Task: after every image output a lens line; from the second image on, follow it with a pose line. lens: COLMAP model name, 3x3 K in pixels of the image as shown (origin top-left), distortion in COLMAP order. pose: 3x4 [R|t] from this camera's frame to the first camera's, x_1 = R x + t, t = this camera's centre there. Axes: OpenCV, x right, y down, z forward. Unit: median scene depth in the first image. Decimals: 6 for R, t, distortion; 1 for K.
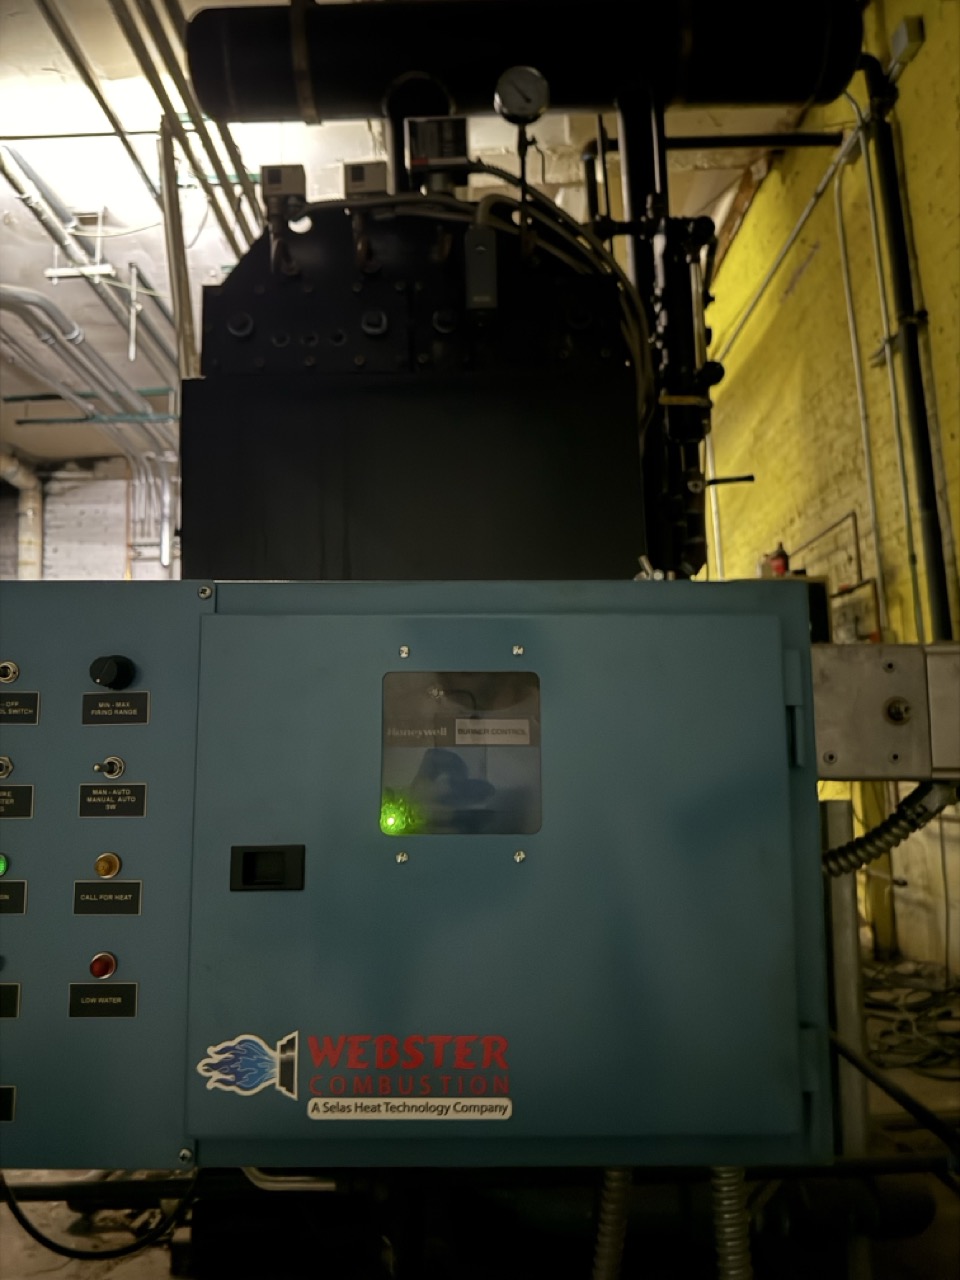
lens RADIAL K [[901.6, 0, 472.1], [0, 901.6, 636.0], [0, 0, 1]] dist [-0.005104, -0.013817]
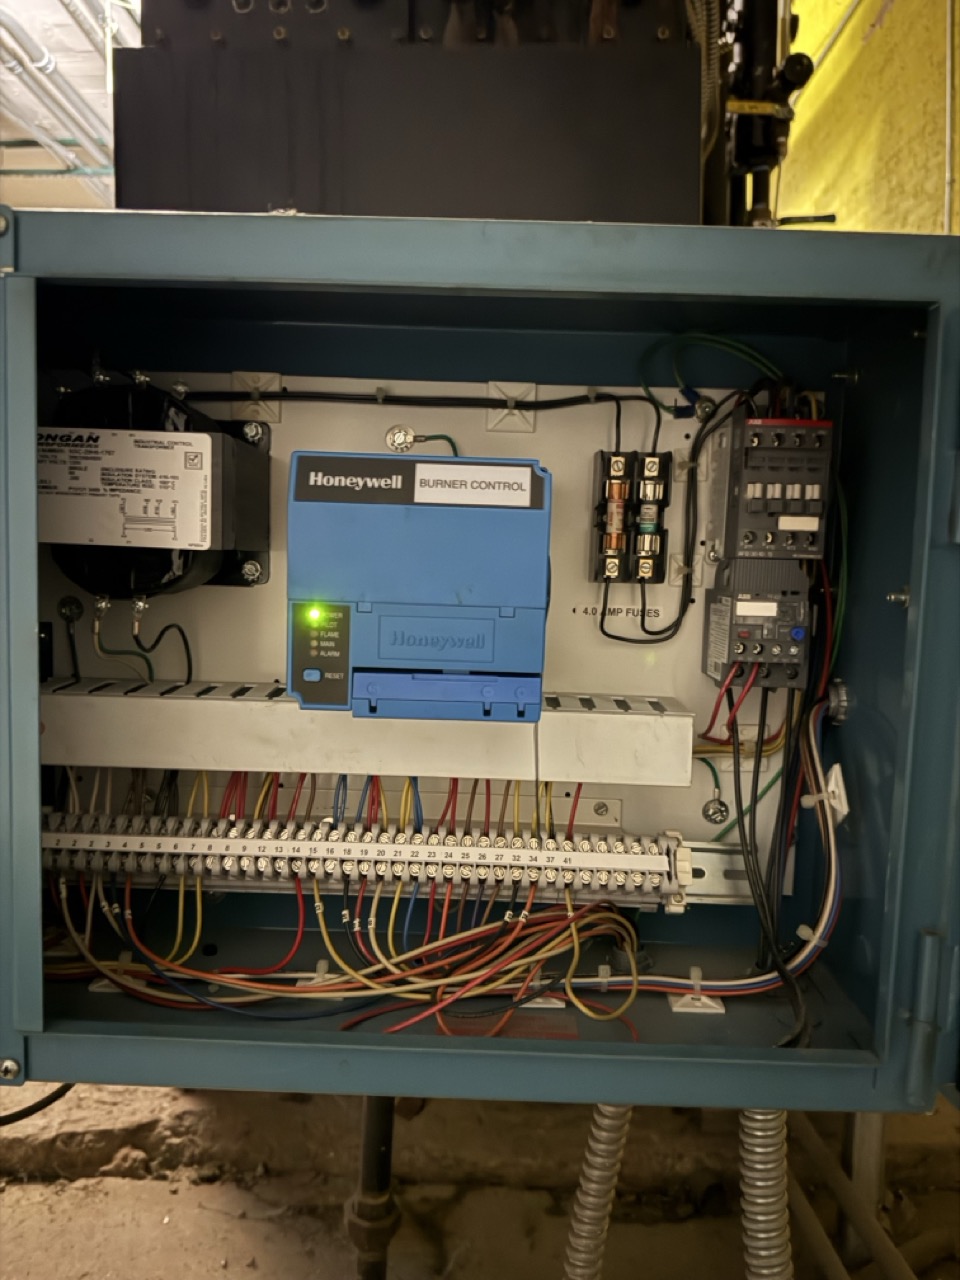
lens RADIAL K [[901.6, 0, 476.1], [0, 901.6, 643.0], [0, 0, 1]] dist [-0.005104, -0.013817]
pose [[0.999352, 0.034412, -0.010584, 0.014393], [-0.031220, 0.974702, 0.221318, 0.029867], [0.017932, -0.220845, 0.975144, 0.135634]]
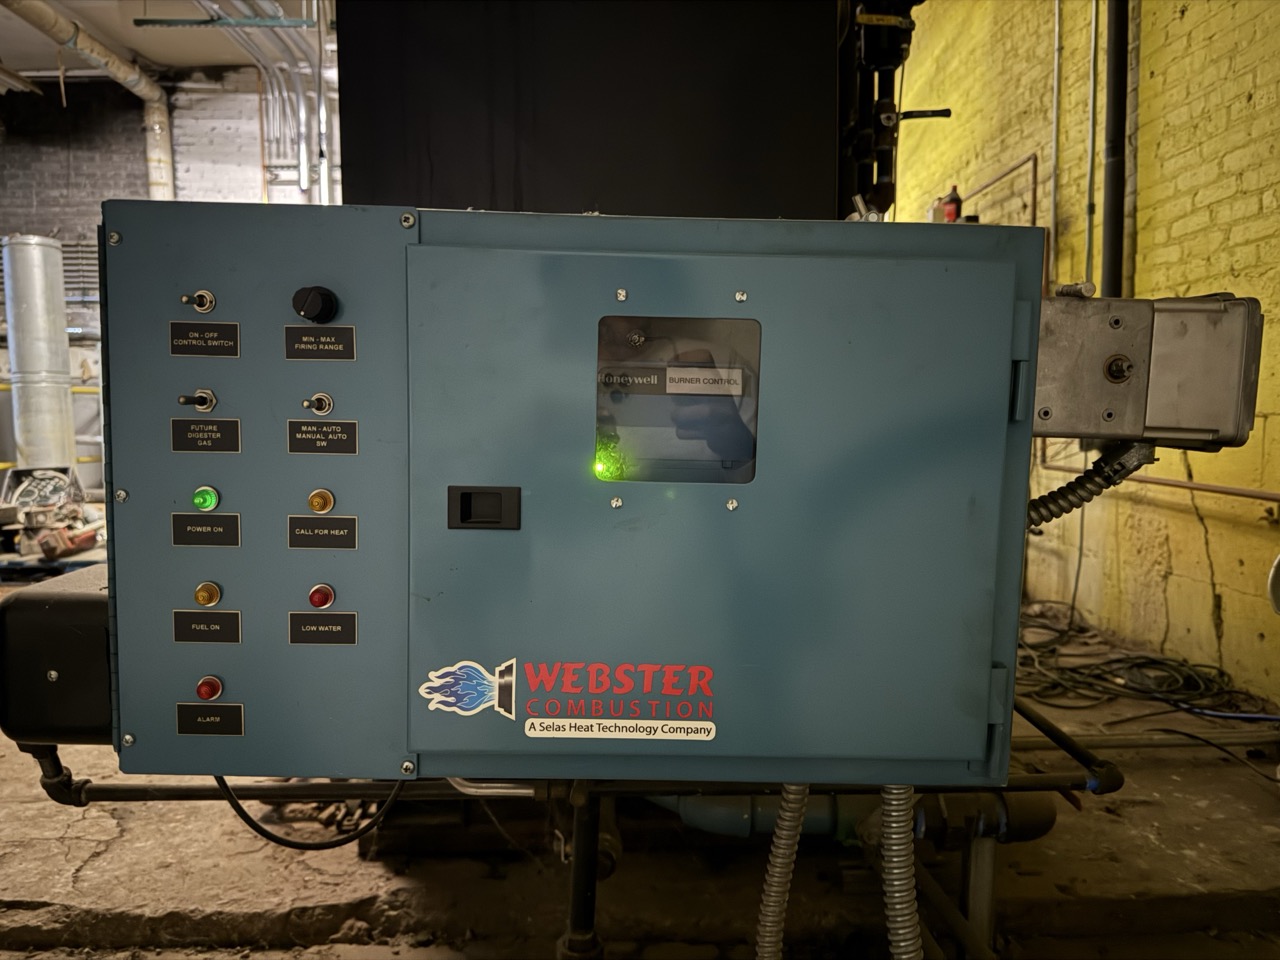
lens RADIAL K [[901.6, 0, 634.4], [0, 901.6, 480.4], [0, 0, 1]] dist [-0.005104, -0.013817]
pose [[0.999453, 0.025531, 0.021035, -0.026282], [-0.029551, 0.974871, 0.220801, 0.000362], [-0.014869, -0.221301, 0.975092, 0.007606]]
